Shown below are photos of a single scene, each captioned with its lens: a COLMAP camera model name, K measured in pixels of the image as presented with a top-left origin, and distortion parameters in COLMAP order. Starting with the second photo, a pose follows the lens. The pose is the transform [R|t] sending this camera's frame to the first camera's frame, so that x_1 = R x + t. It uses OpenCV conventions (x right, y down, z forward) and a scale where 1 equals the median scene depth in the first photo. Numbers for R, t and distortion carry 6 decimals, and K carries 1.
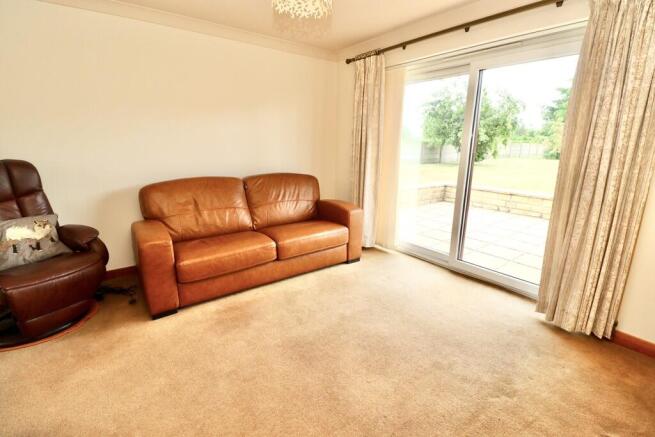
lens RADIAL K [[301.1, 0, 332.3], [0, 301.1, 214.4], [0, 0, 1]] dist [0.001027, -0.014459]
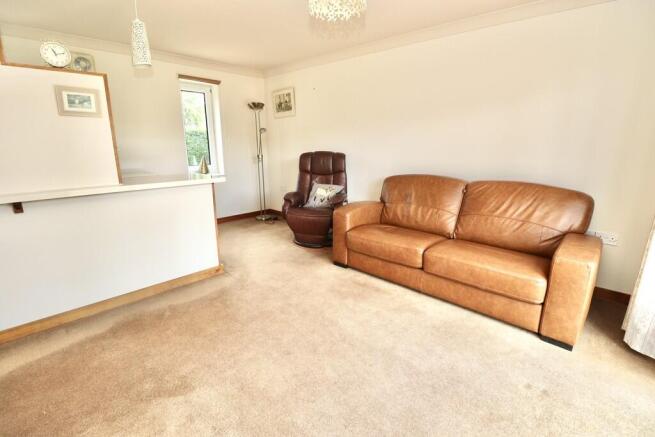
lens RADIAL K [[301.1, 0, 332.3], [0, 301.1, 214.4], [0, 0, 1]] dist [0.001027, -0.014459]
pose [[0.174899, 0.211529, -0.961595, 0.651373], [-0.224796, 0.959432, 0.170167, -0.109493], [0.958581, 0.186401, 0.215355, 0.546766]]
